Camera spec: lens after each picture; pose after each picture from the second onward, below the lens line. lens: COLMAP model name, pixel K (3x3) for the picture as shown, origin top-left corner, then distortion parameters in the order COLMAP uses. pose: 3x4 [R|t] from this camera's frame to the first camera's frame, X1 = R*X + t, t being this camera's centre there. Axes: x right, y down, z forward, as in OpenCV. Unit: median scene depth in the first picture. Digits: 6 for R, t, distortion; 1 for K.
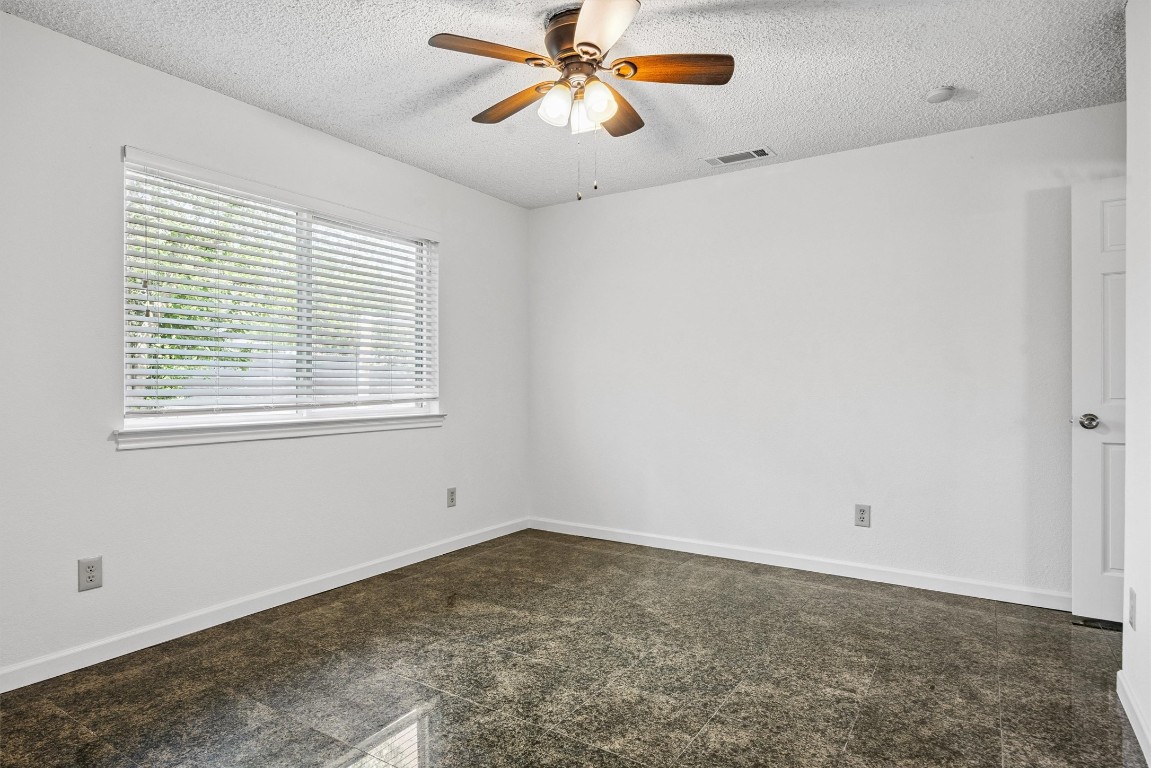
lens RADIAL K [[640.3, 0, 565.2], [0, 640.3, 386.2], [0, 0, 1]] dist [0.001698, 0.000407]
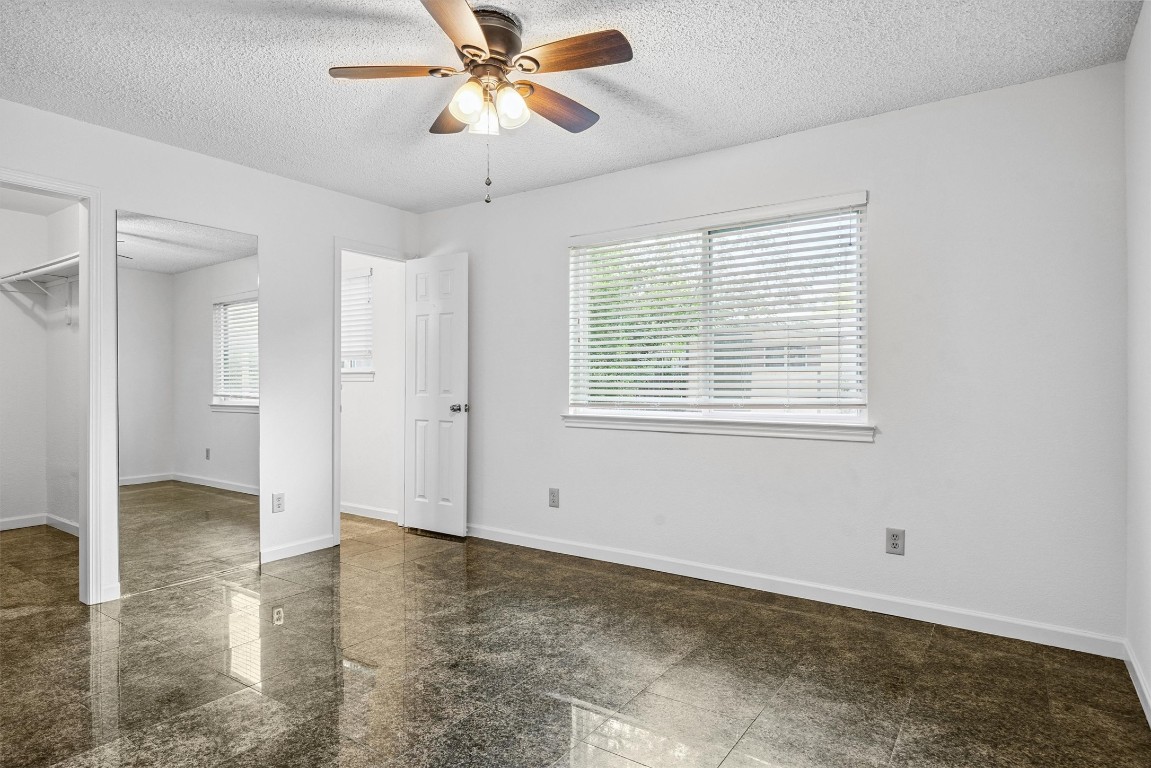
lens RADIAL K [[640.3, 0, 565.2], [0, 640.3, 386.2], [0, 0, 1]] dist [0.001698, 0.000407]
pose [[-0.029586, 0.004168, -0.999554, 0.778058], [-0.005904, 0.999973, 0.004344, -0.007634], [0.999545, 0.006030, -0.029561, 0.884415]]
